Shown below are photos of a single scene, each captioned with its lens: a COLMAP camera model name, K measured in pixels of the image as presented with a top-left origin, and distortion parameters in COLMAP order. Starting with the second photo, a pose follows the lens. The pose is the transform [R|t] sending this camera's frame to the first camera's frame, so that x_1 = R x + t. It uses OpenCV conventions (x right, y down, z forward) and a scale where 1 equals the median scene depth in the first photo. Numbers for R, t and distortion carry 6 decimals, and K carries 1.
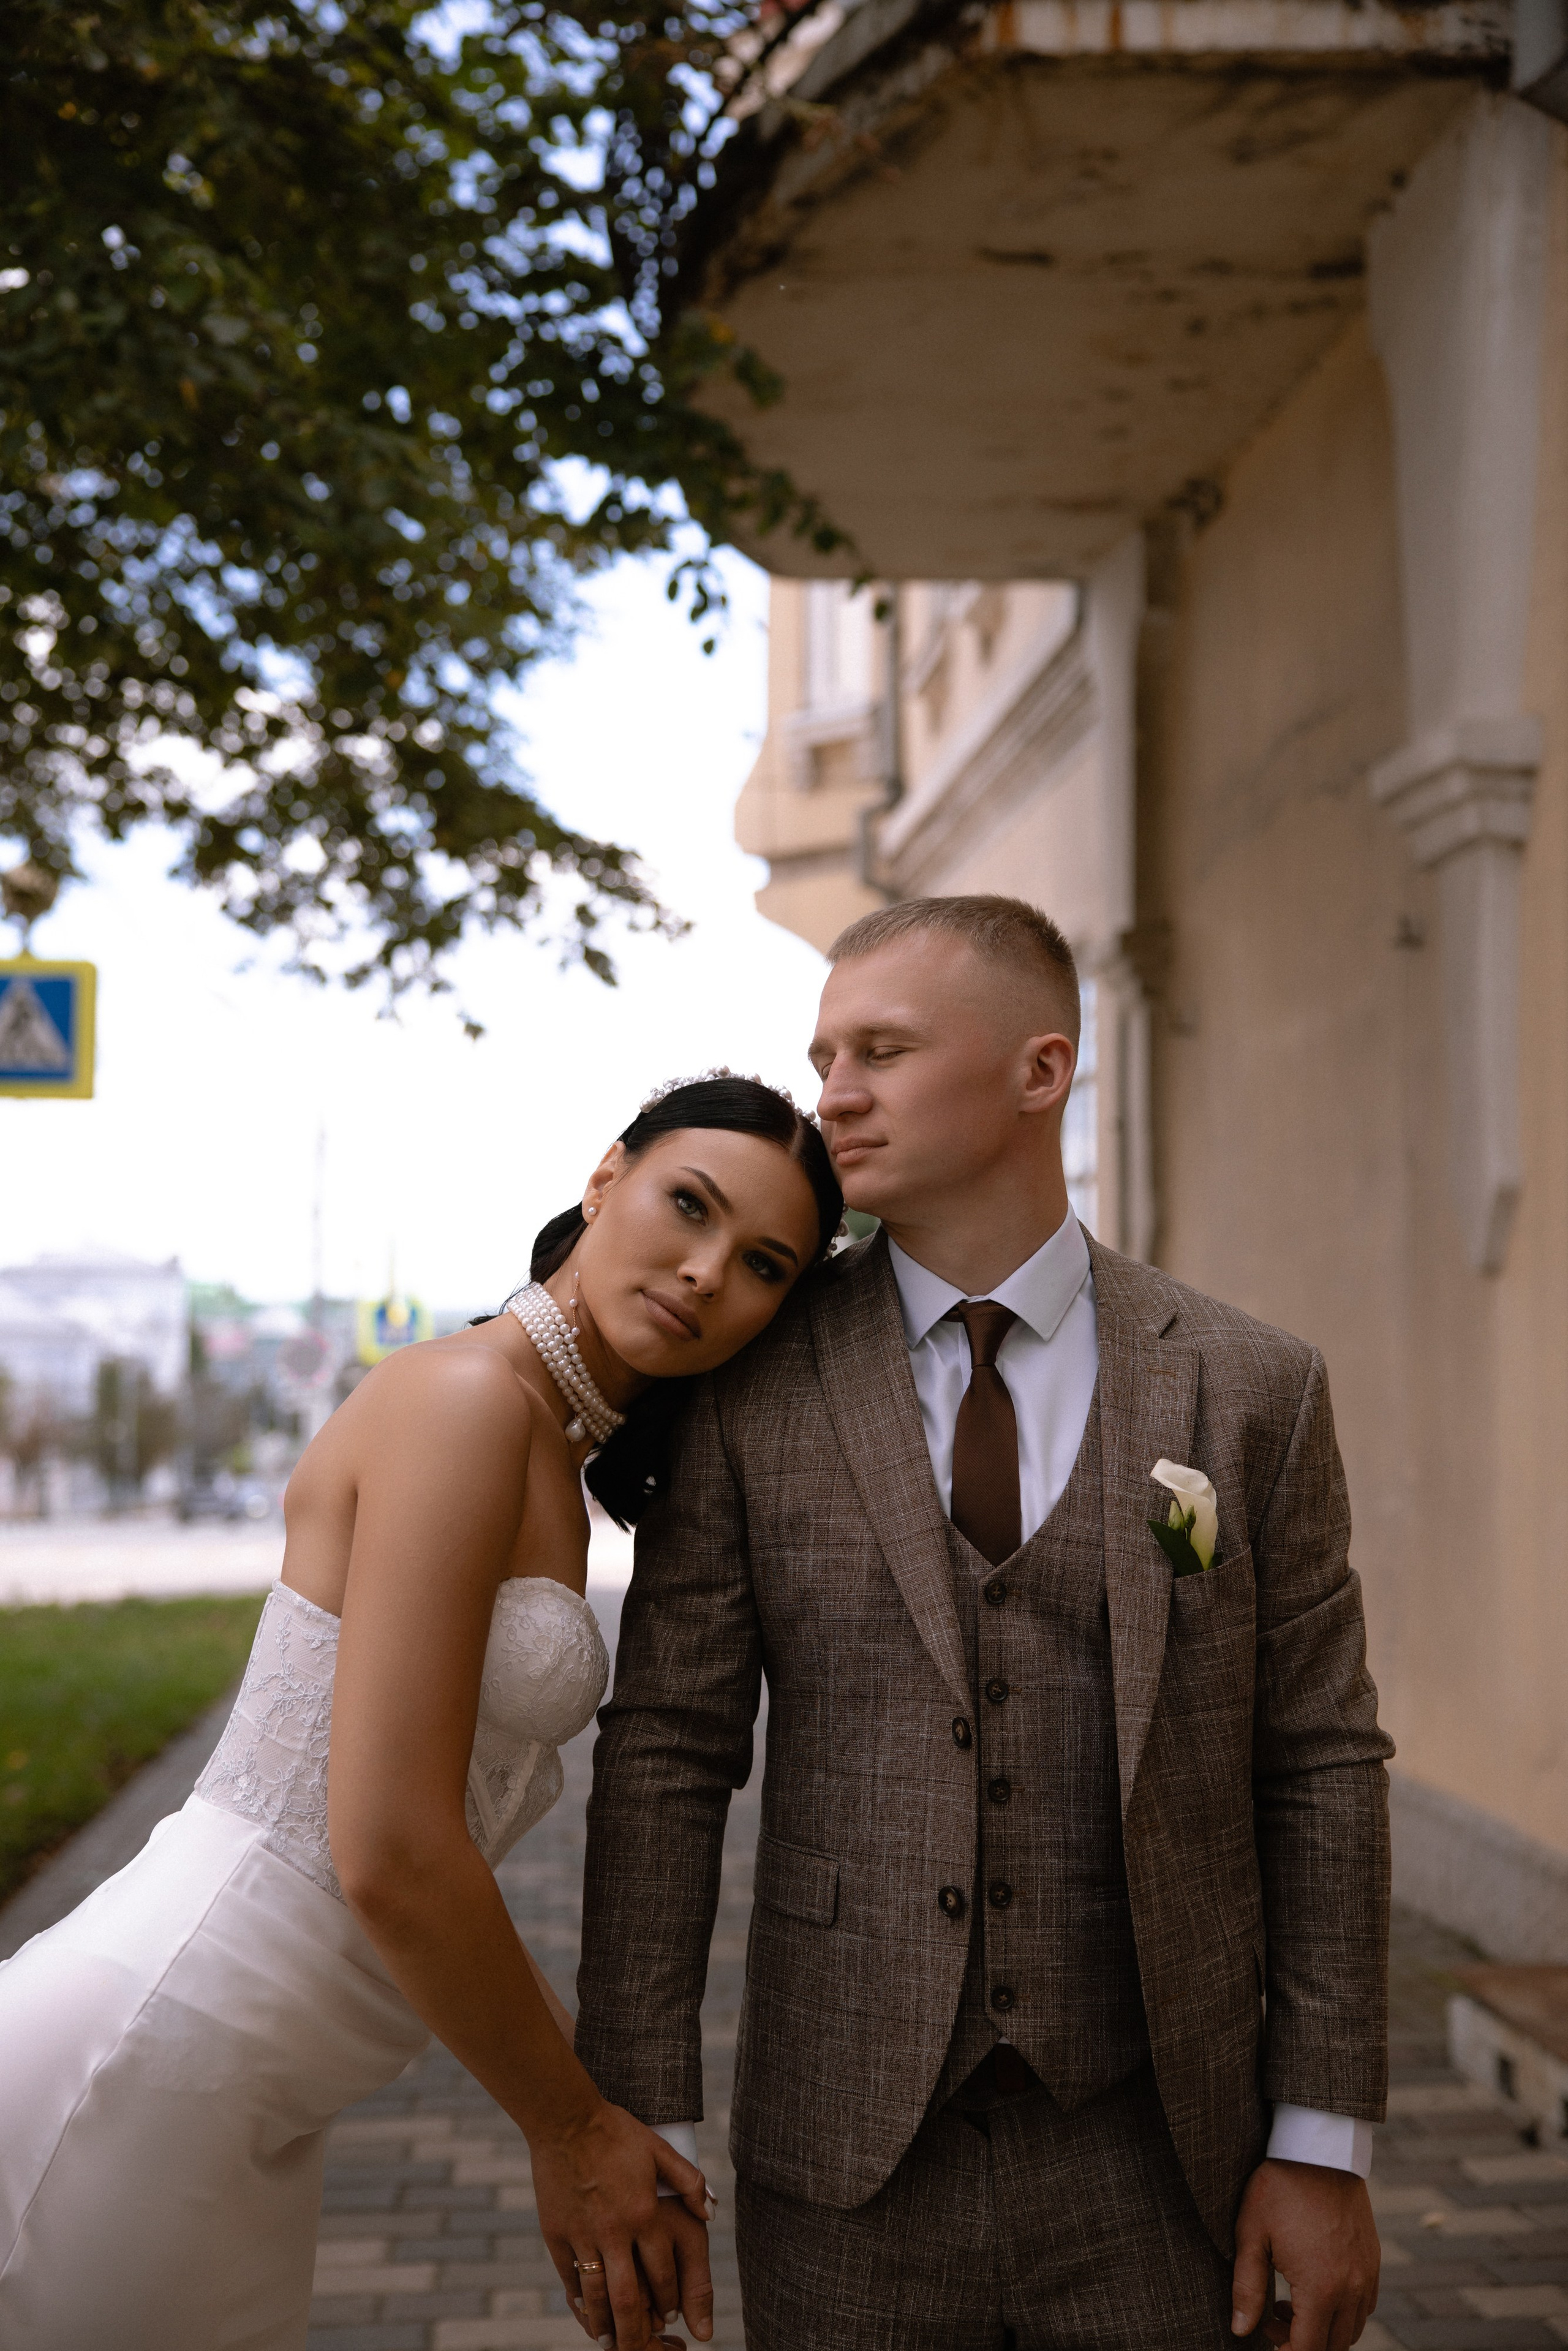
lens RADIAL K [[3081.9, 0, 798.5], [0, 3081.9, 1168.1], [0, 0, 1]] dist [0.114581, 0.000000]
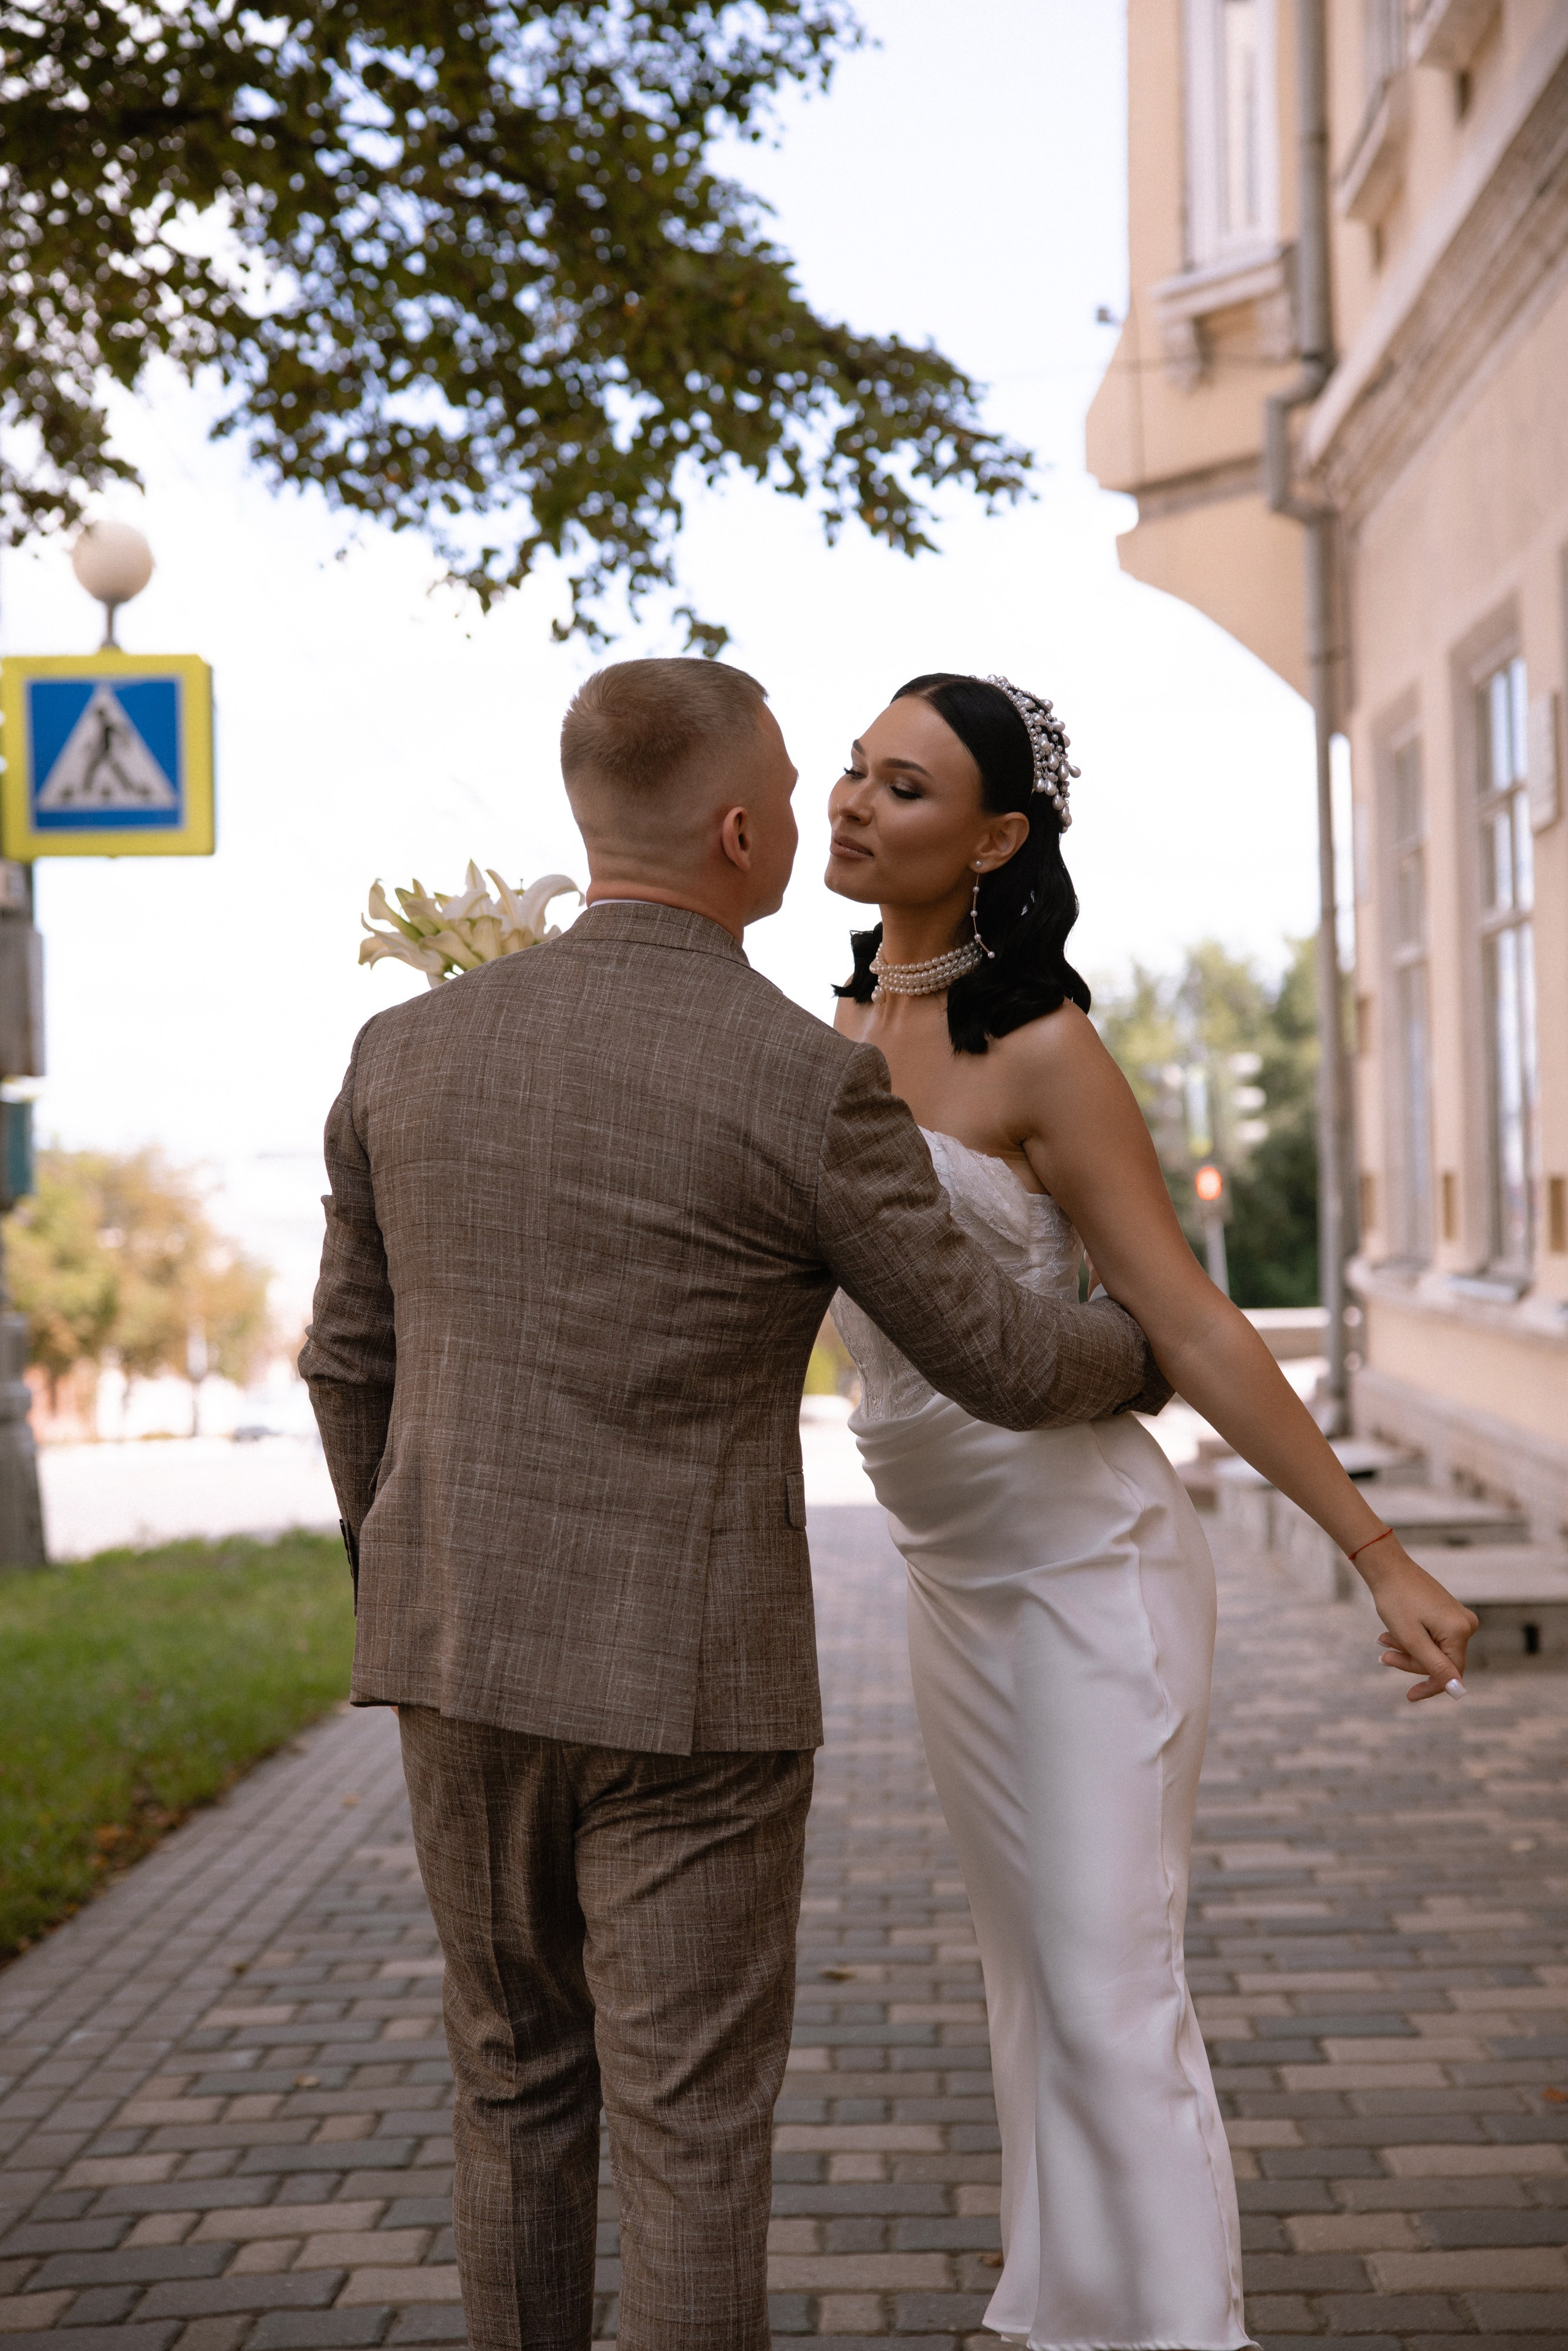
lens RADIAL K [[3479.4, 0, 786.9], [0, 3479.4, 1173.1], [0, 0, 1]] dist [0.091134, 0.000000]
pose [[0.993283, -0.030288, -0.111674, -0.009901], [0.035027, 0.998556, 0.040724, 0.043395], [0.110279, -0.044362, 0.992910, 0.362113]]
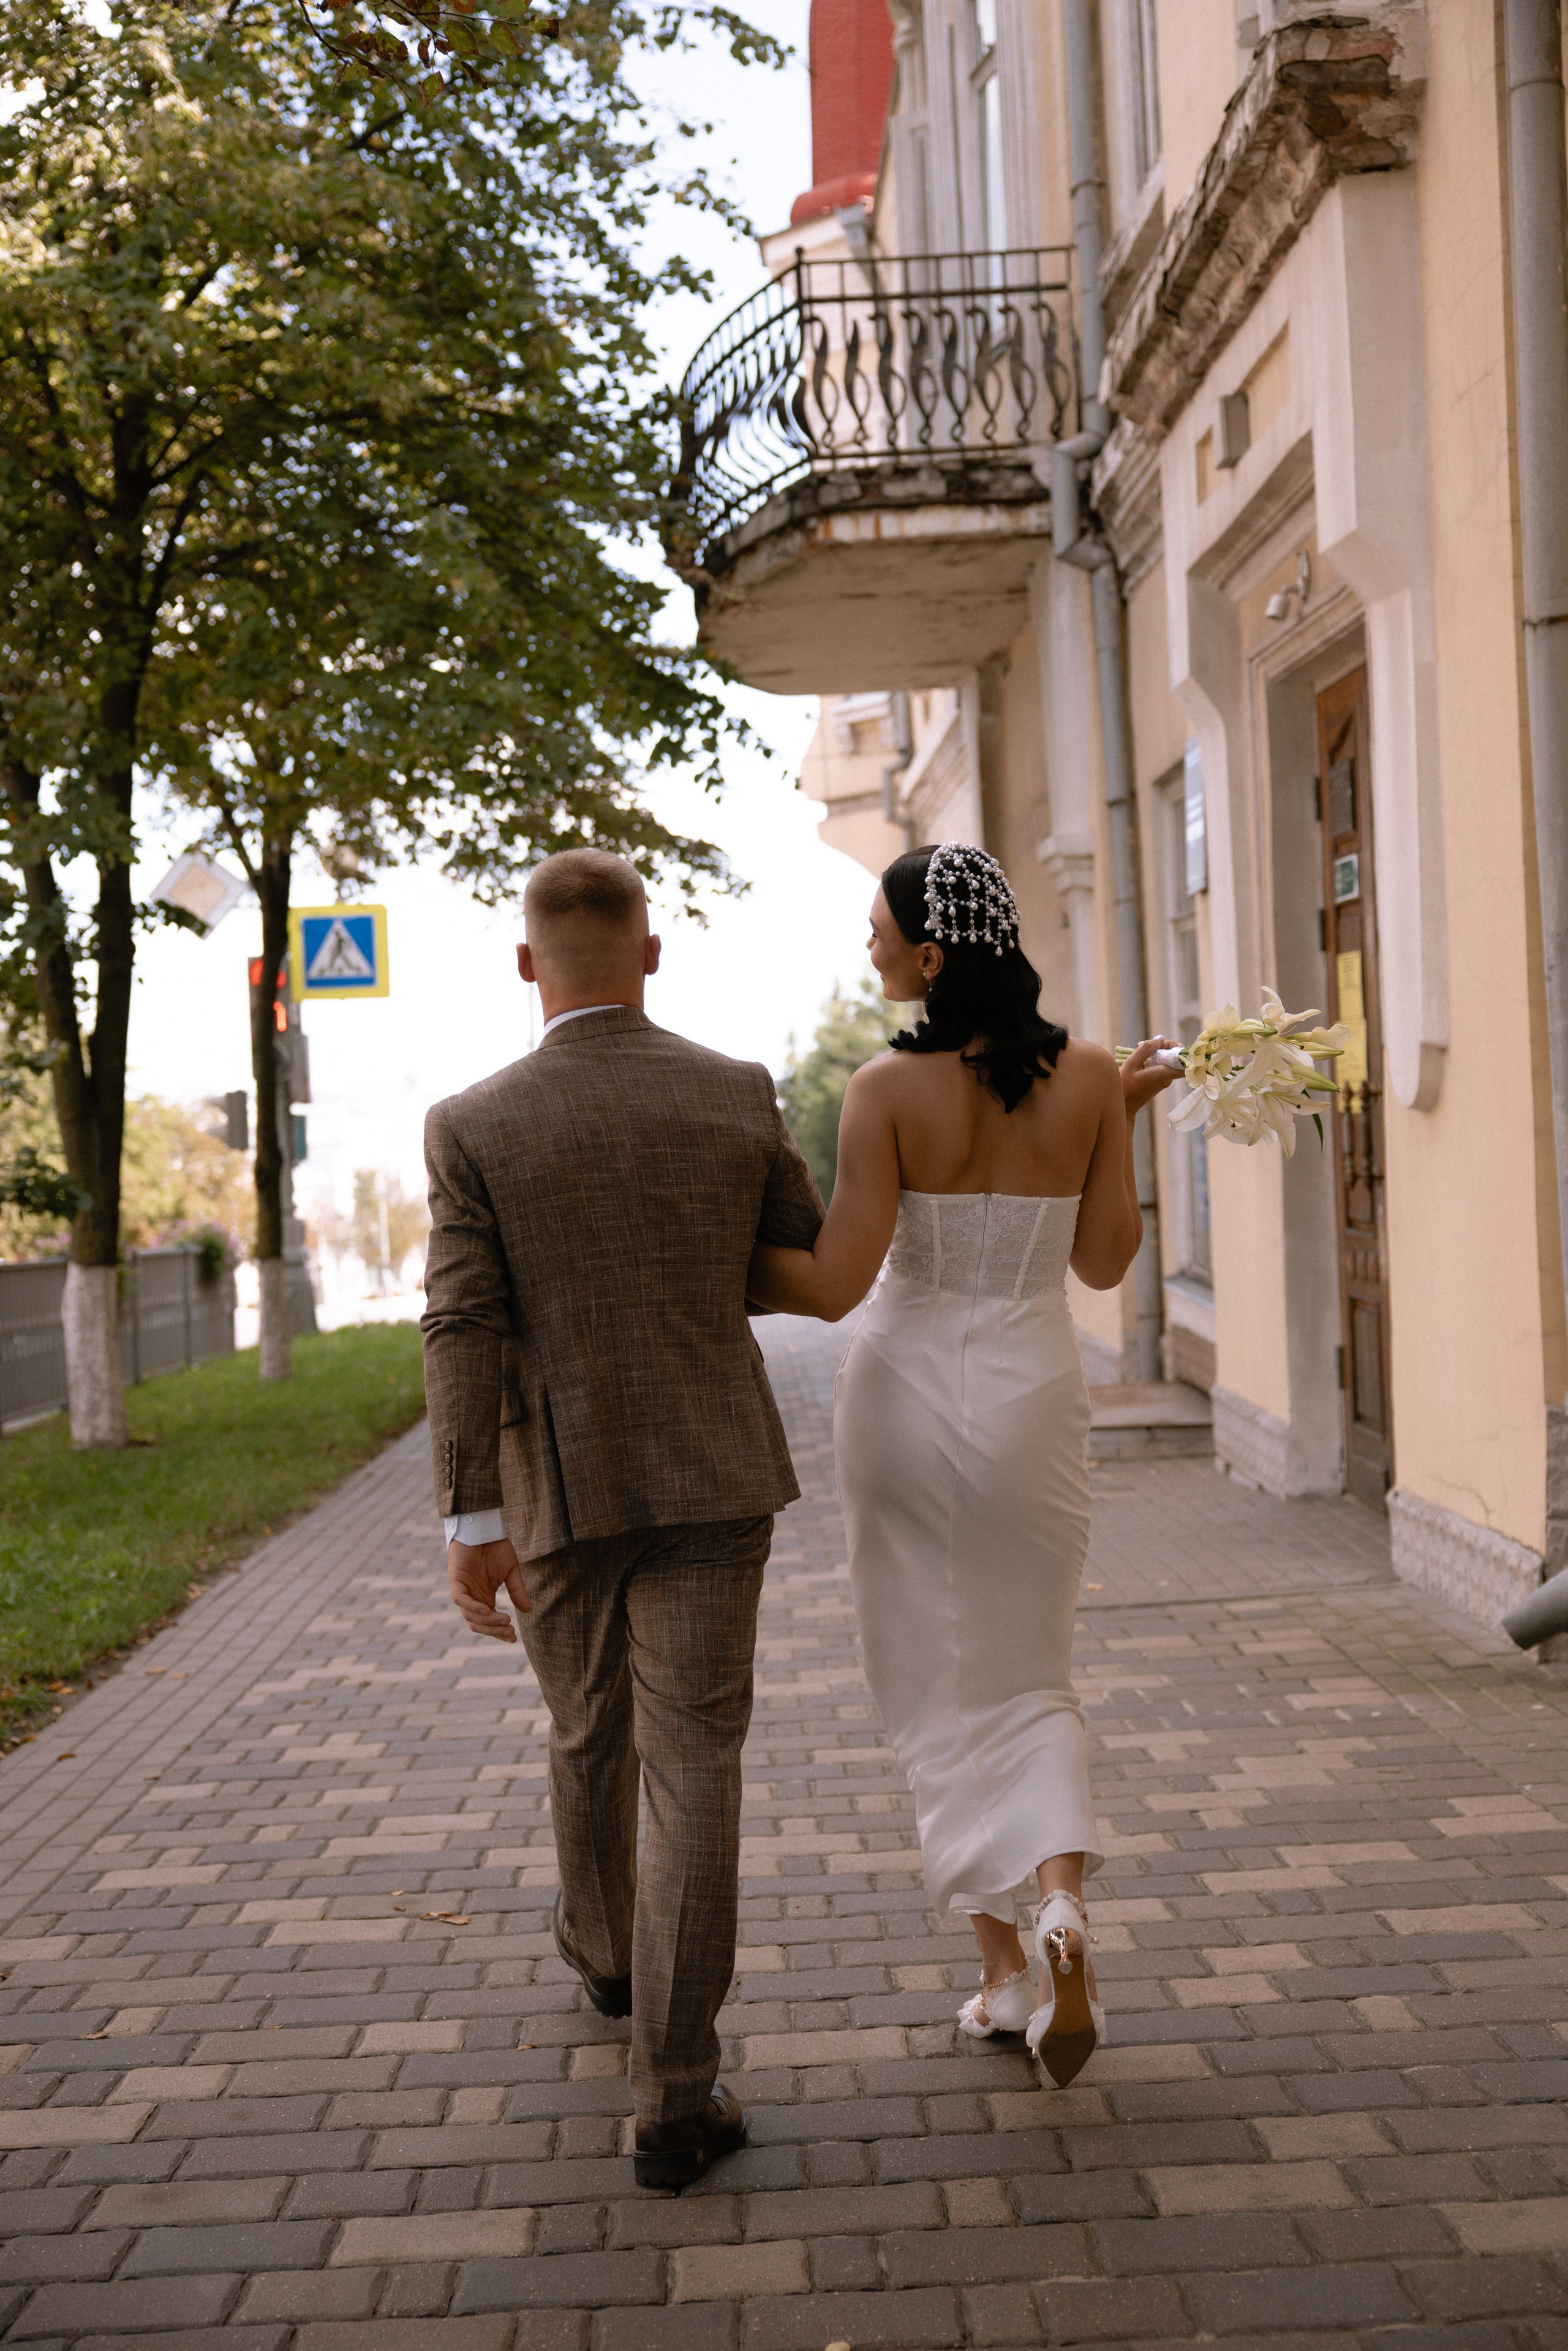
lens RADIAL K [[2840.2, 0, 791.8], [0, 2840.2, 1184.5], [0, 0, 1]] dist [0.056990, 0.000000]
pose [[0.996755, -0.047701, -0.064832, 0.103788], [0.052537, 0.995794, 0.075056, -0.042927], [0.060979, -0.078219, 0.995070, -0.705113]]
